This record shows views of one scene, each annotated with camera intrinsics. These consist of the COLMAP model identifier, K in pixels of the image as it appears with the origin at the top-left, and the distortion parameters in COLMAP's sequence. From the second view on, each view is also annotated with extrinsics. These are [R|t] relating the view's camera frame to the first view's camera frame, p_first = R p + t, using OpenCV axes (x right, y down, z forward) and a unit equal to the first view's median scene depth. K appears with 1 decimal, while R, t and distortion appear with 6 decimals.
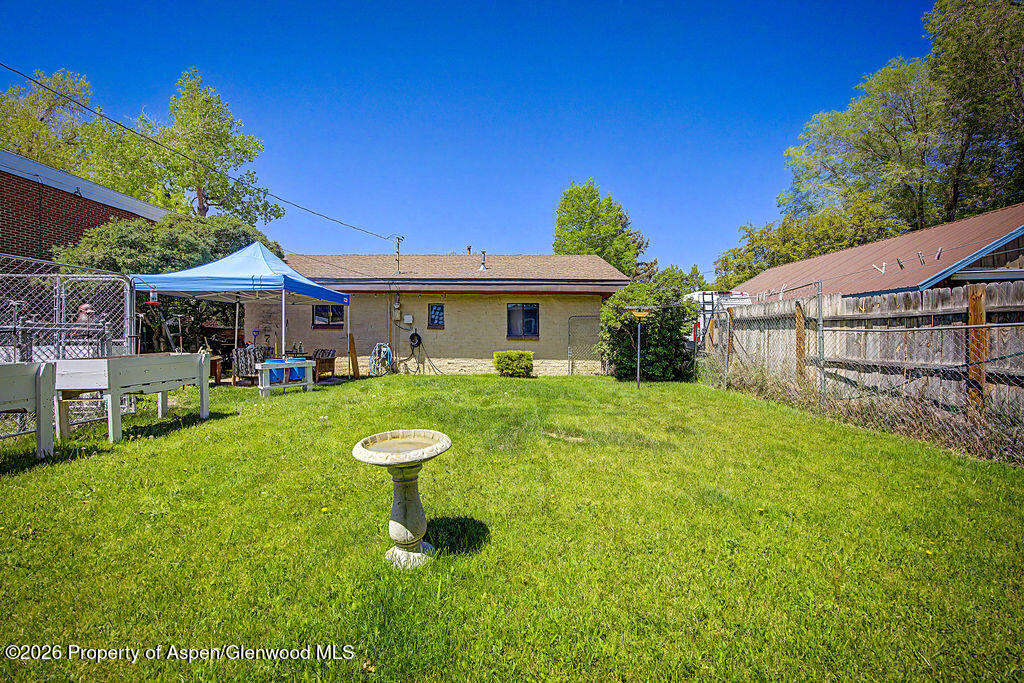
lens RADIAL K [[405.6, 0, 512.4], [0, 405.6, 337.2], [0, 0, 1]] dist [-0.003639, 0.001630]
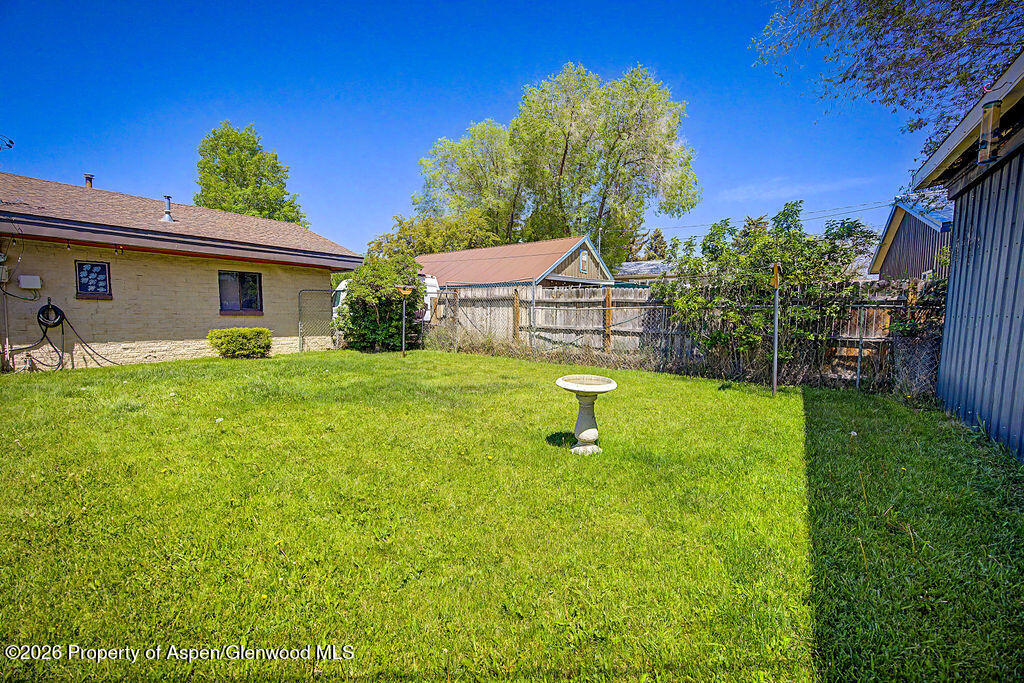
lens RADIAL K [[405.6, 0, 509.4], [0, 405.6, 333.4], [0, 0, 1]] dist [-0.003639, 0.001630]
pose [[0.614119, -0.039096, 0.788245, -0.331885], [-0.003713, 0.998618, 0.052424, -0.001828], [-0.789205, -0.035121, 0.613125, 0.049583]]
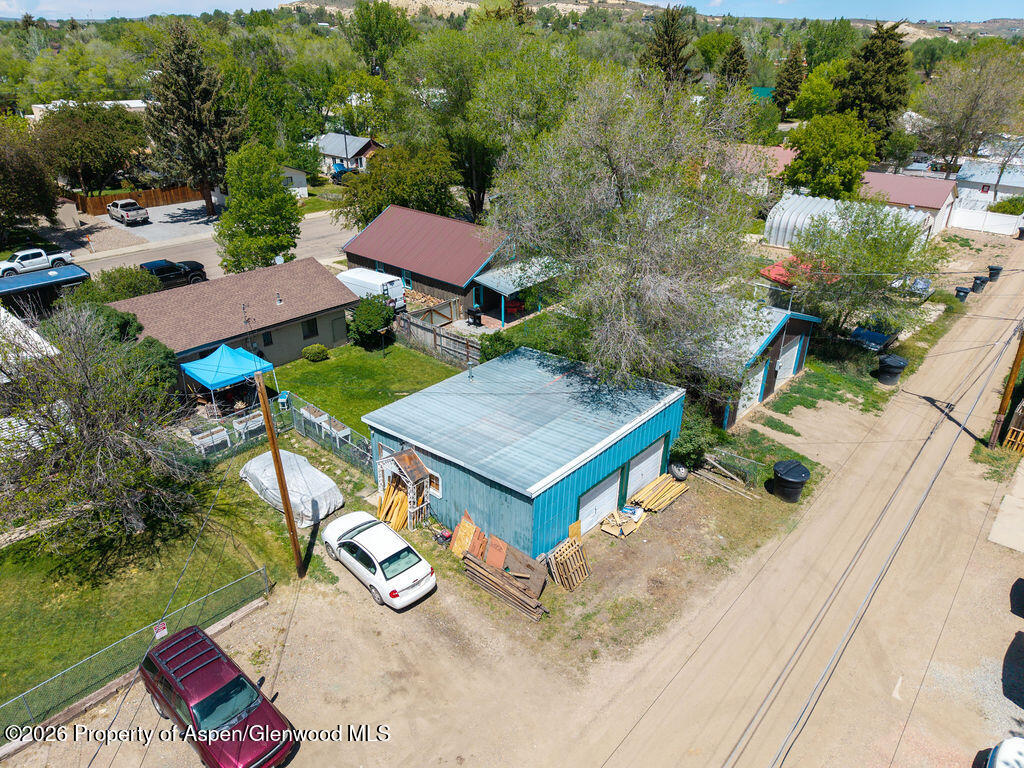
lens RADIAL K [[680.4, 0, 514.6], [0, 680.4, 385.3], [0, 0, 1]] dist [0.014861, -0.017738]
pose [[0.677438, -0.324247, 0.660259, -1.670404], [-0.006943, 0.894744, 0.446525, -1.356931], [-0.735547, -0.307078, 0.603882, -1.864299]]
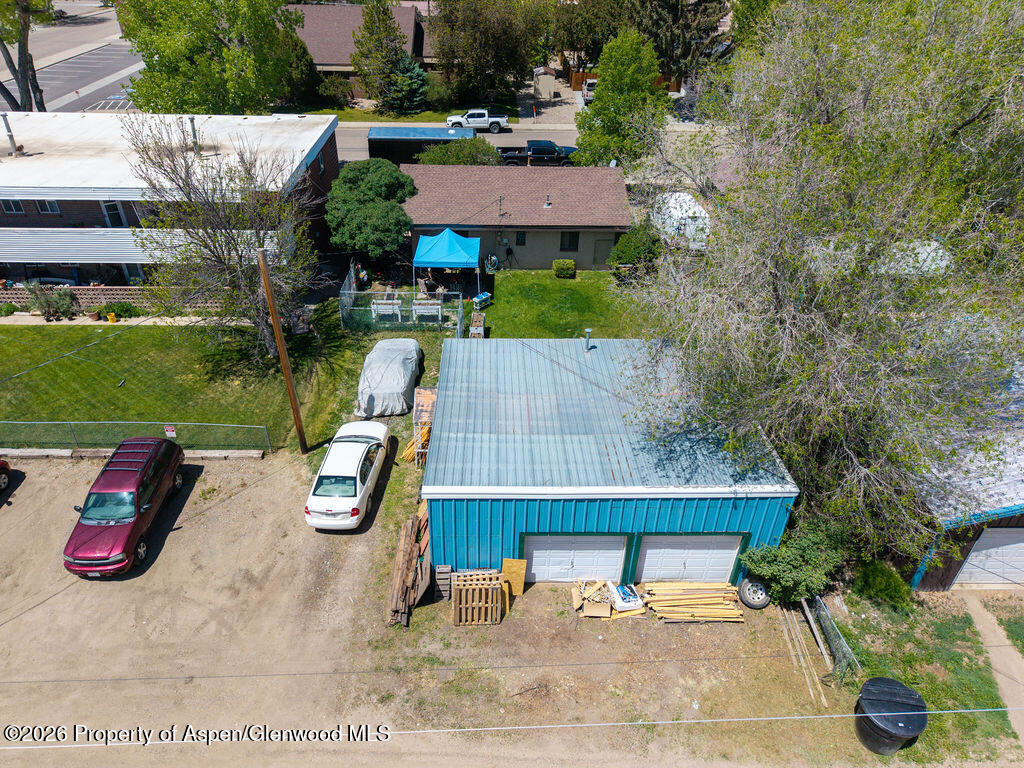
lens RADIAL K [[680.4, 0, 512.2], [0, 680.4, 389.1], [0, 0, 1]] dist [0.014861, -0.017738]
pose [[0.999943, 0.008078, 0.006949, -0.268123], [-0.010597, 0.822063, 0.569298, -1.329179], [-0.001114, -0.569339, 0.822102, -1.998526]]
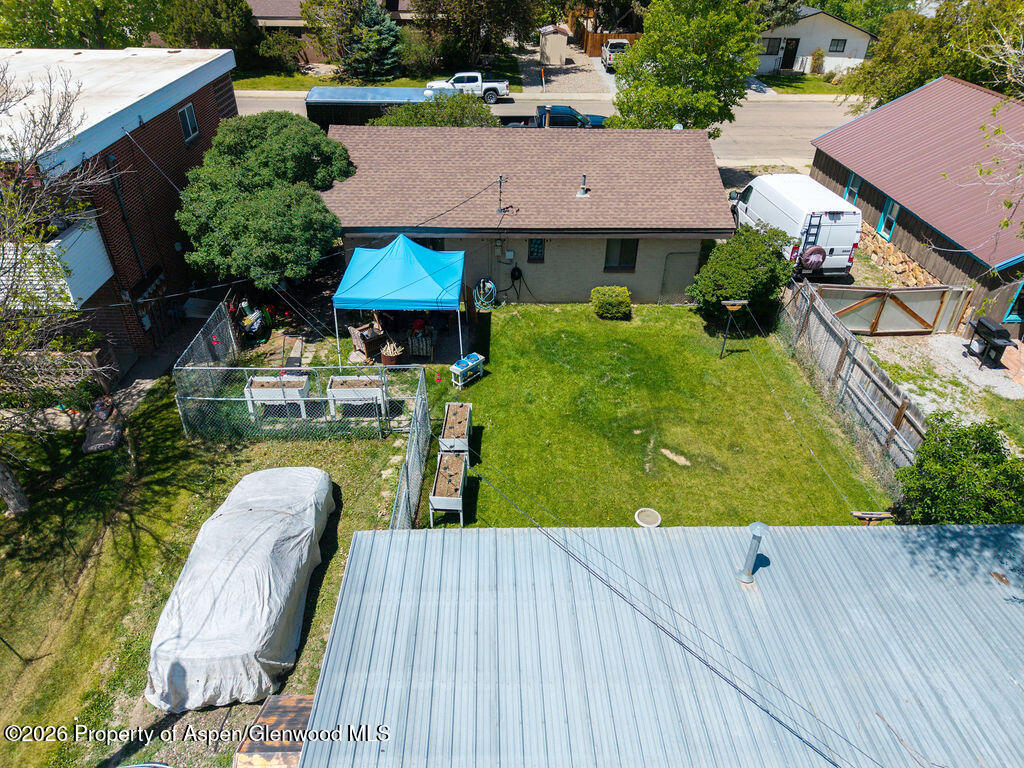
lens RADIAL K [[680.4, 0, 508.6], [0, 680.4, 380.8], [0, 0, 1]] dist [0.014861, -0.017738]
pose [[0.999985, 0.003421, 0.004384, -0.292947], [-0.005290, 0.828418, 0.560085, -0.813912], [-0.001716, -0.560099, 0.828424, -0.645478]]
